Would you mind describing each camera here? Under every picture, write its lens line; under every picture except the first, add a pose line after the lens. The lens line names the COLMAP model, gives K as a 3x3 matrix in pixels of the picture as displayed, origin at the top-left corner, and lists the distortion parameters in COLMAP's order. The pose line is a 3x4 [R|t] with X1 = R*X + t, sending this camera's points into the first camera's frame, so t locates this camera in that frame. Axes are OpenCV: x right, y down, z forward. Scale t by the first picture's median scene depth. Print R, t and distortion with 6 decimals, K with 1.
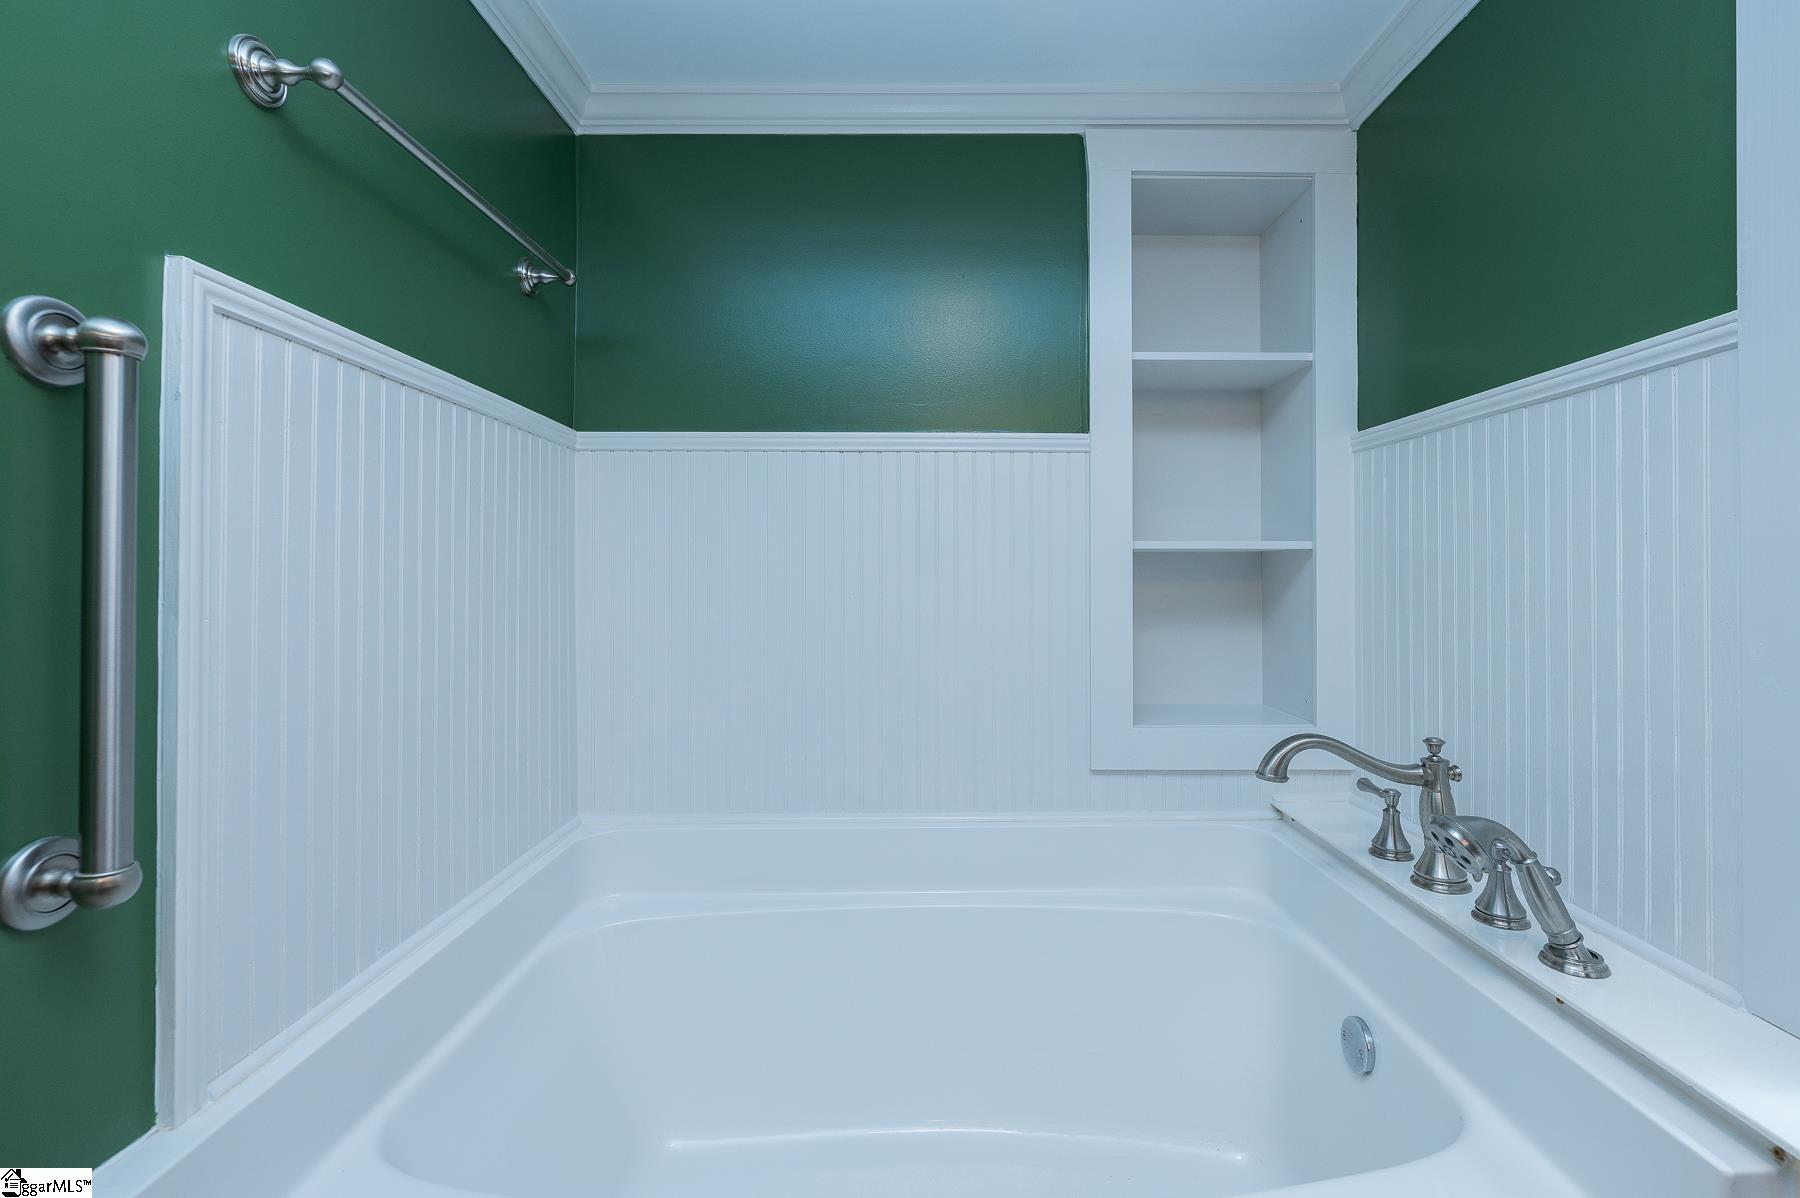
lens RADIAL K [[817.8, 0, 906.9], [0, 817.8, 565.0], [0, 0, 1]] dist [-0.001169, -0.000895]
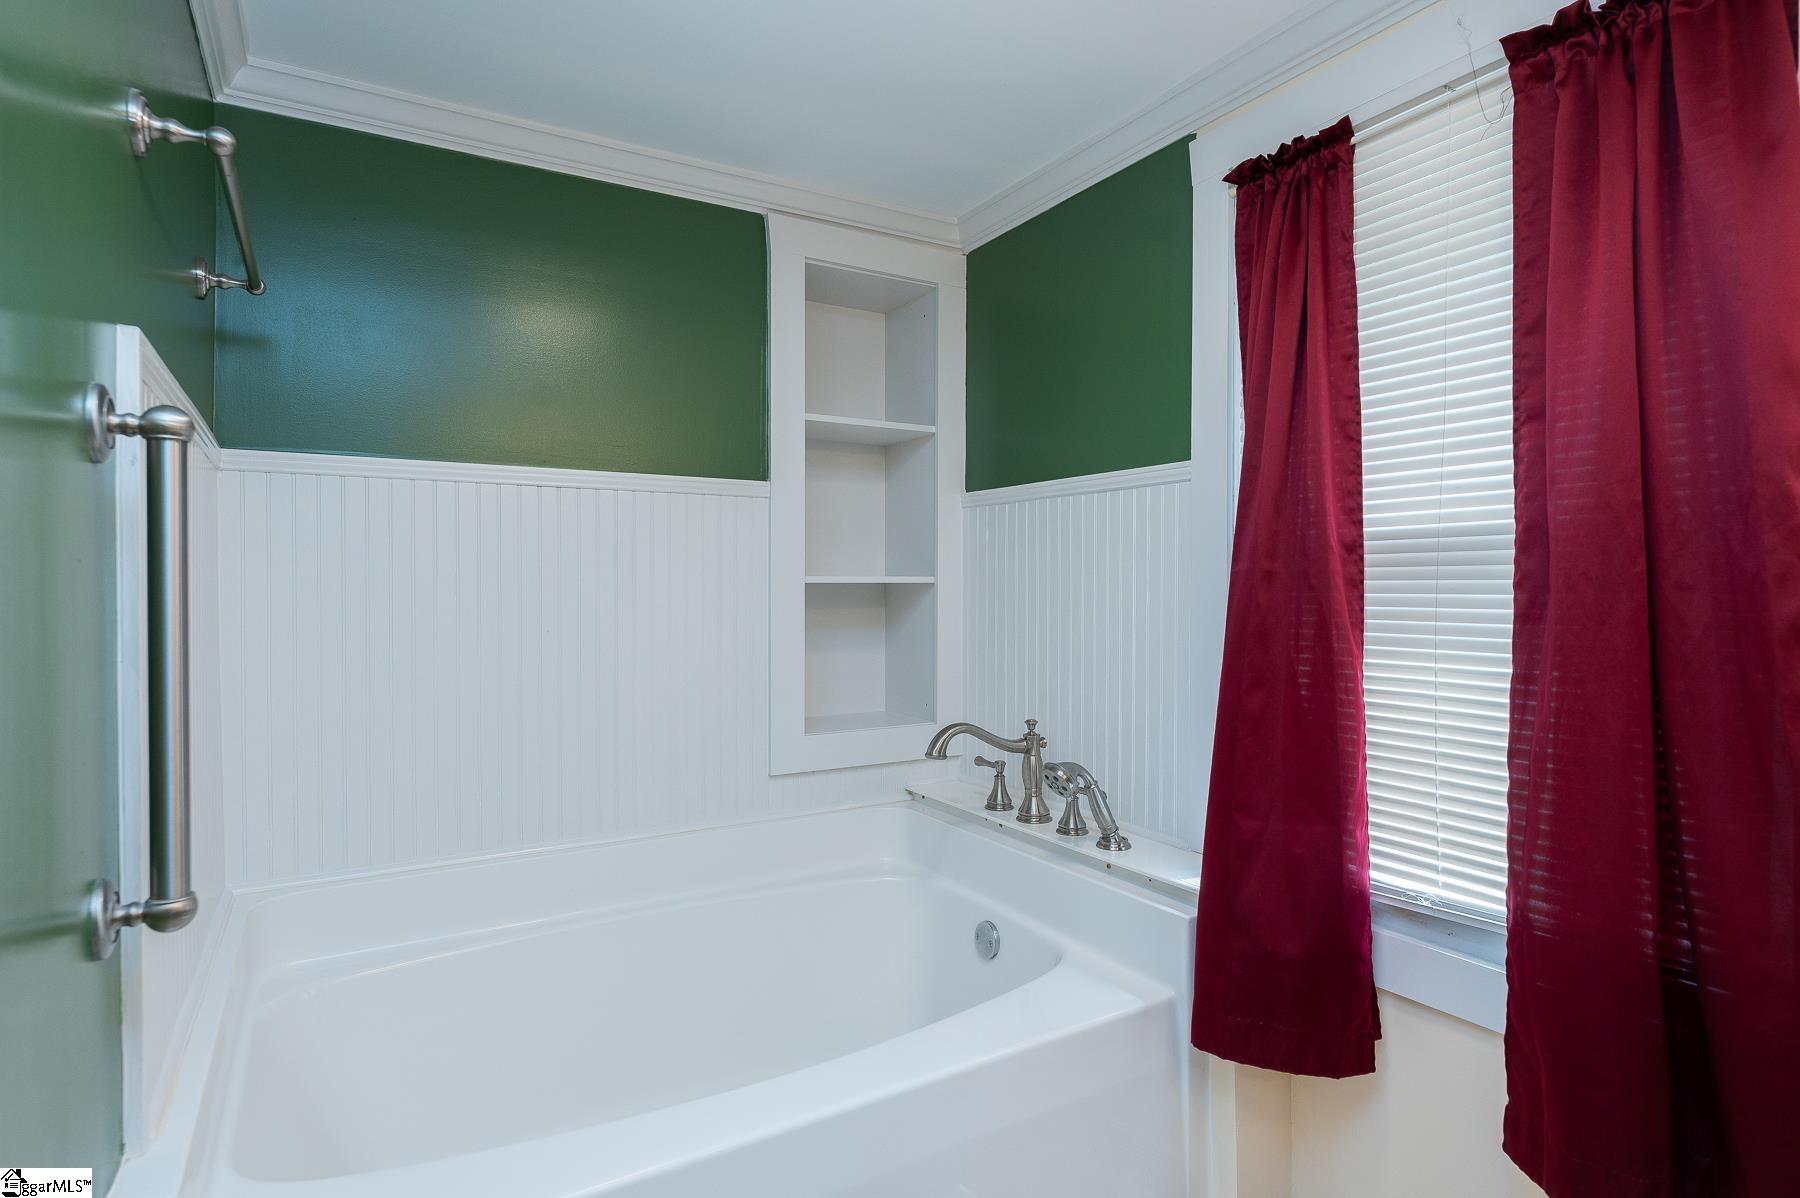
lens RADIAL K [[950.7, 0, 900.0], [0, 950.7, 599.0], [0, 0, 1]] dist [0.000542, -0.000691]
pose [[0.863501, -0.007533, 0.504290, -0.380477], [-0.004522, 0.999733, 0.022678, -0.037043], [-0.504326, -0.021863, 0.863236, -0.314171]]
